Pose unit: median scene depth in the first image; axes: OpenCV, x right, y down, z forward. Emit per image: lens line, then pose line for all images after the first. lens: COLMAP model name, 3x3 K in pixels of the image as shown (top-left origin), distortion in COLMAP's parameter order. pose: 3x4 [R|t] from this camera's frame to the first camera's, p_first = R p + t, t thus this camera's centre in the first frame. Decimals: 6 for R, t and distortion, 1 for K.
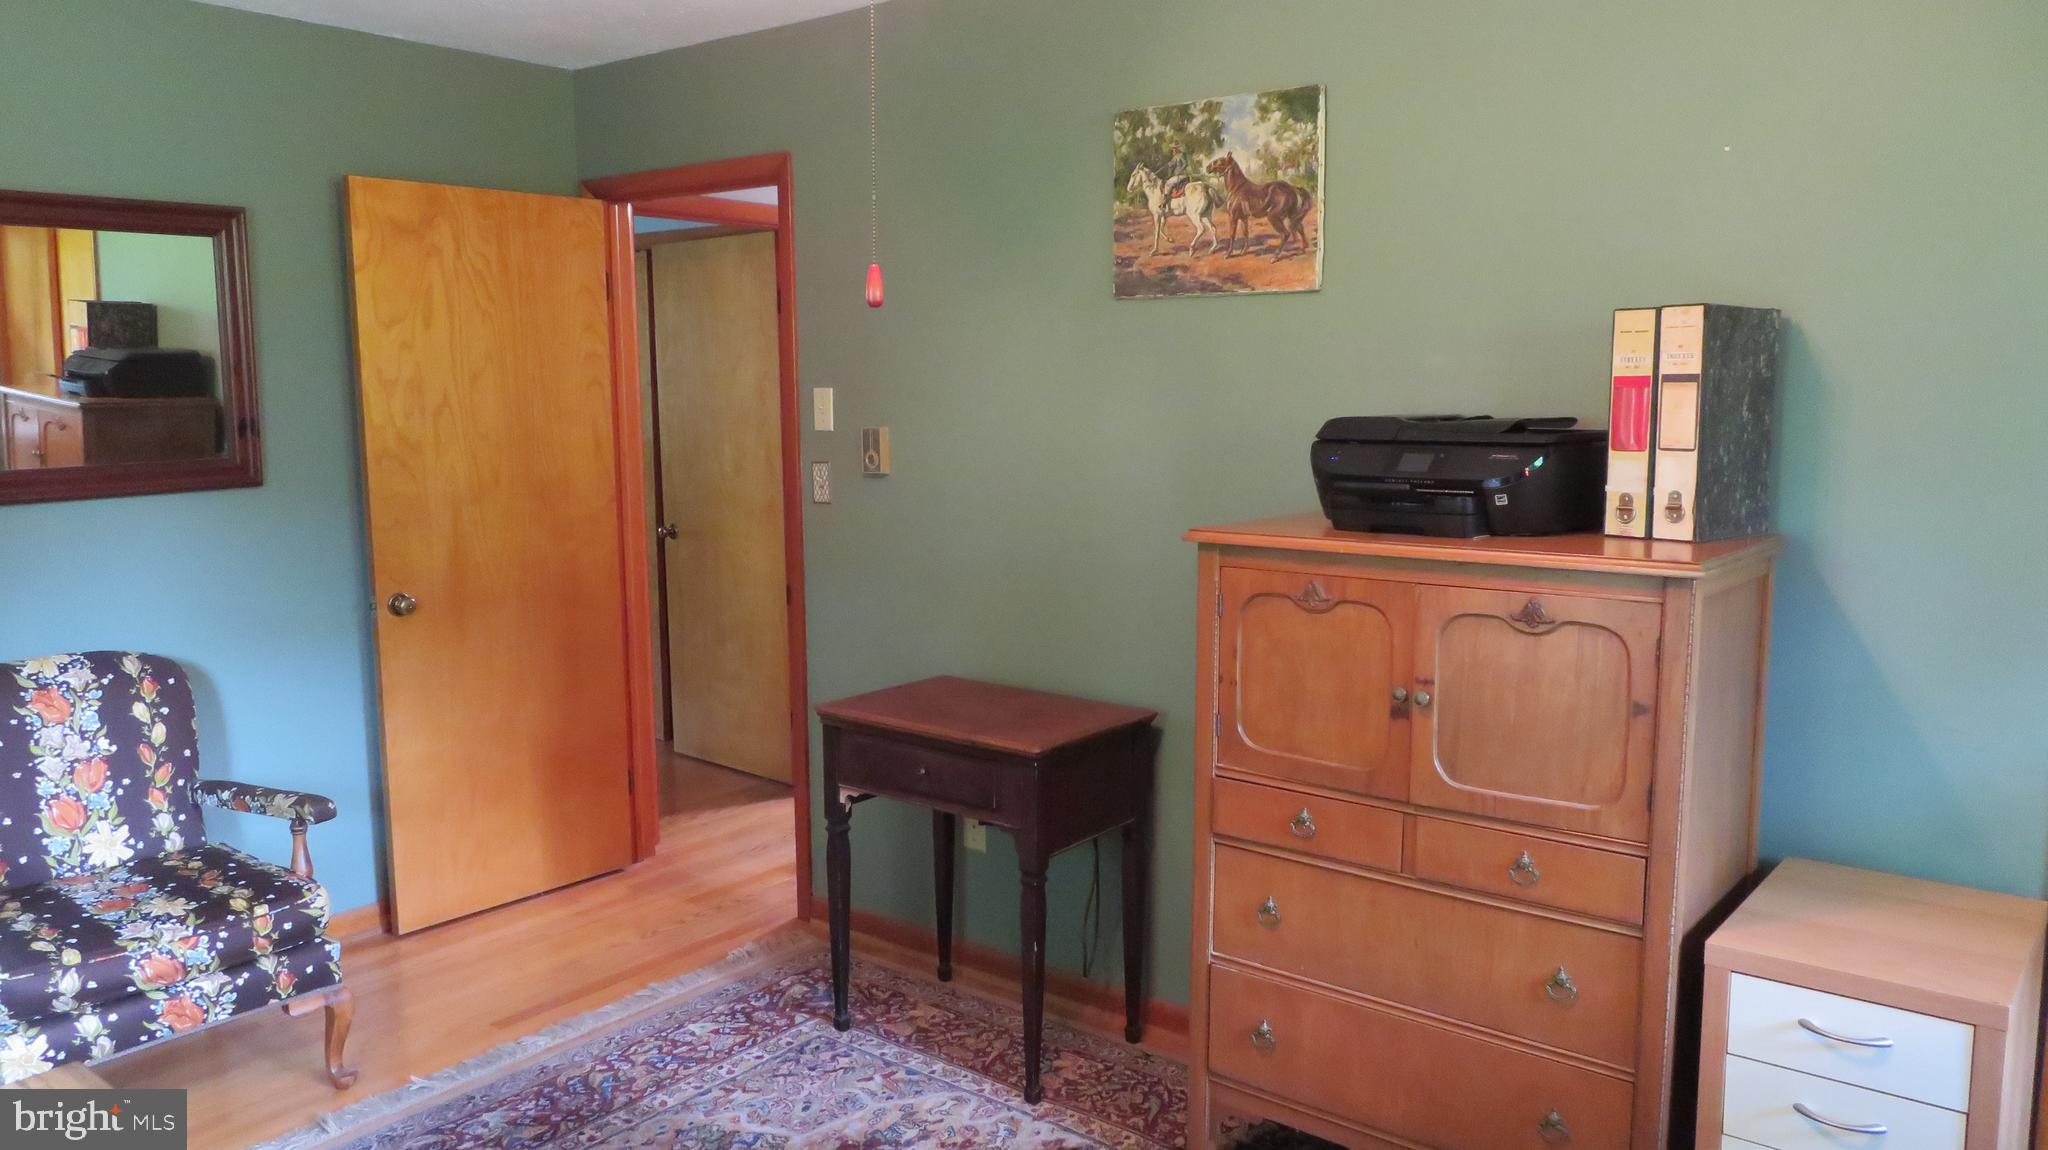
lens RADIAL K [[1459.4, 0, 1017.6], [0, 1459.4, 572.6], [0, 0, 1]] dist [-0.014832, 0.011189]
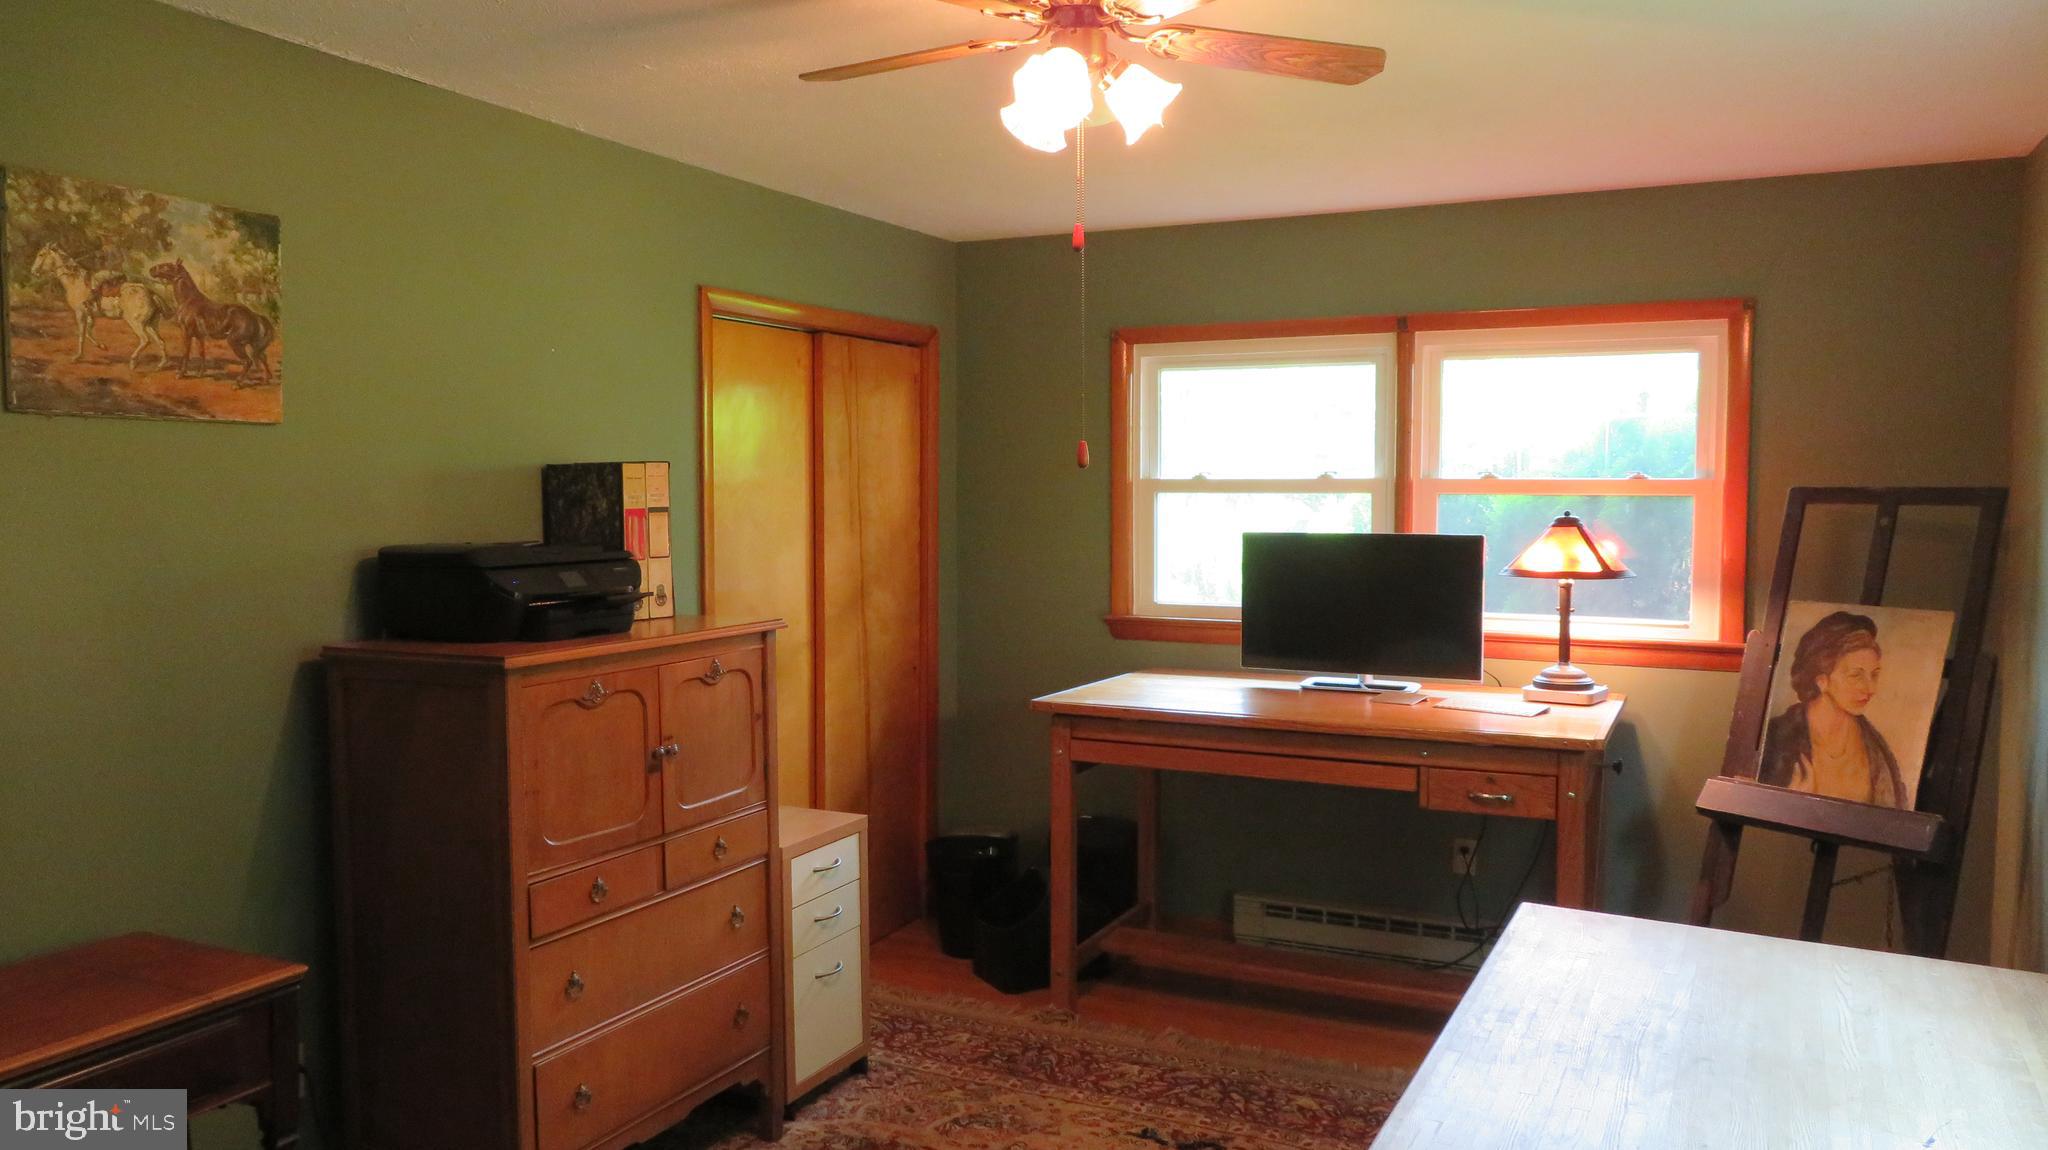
lens RADIAL K [[1459.4, 0, 1017.6], [0, 1459.4, 572.6], [0, 0, 1]] dist [-0.014832, 0.011189]
pose [[-0.209648, -0.049253, 0.976536, -0.819902], [0.133492, 0.987937, 0.078487, -0.103227], [-0.968621, 0.146814, -0.200544, 0.711562]]
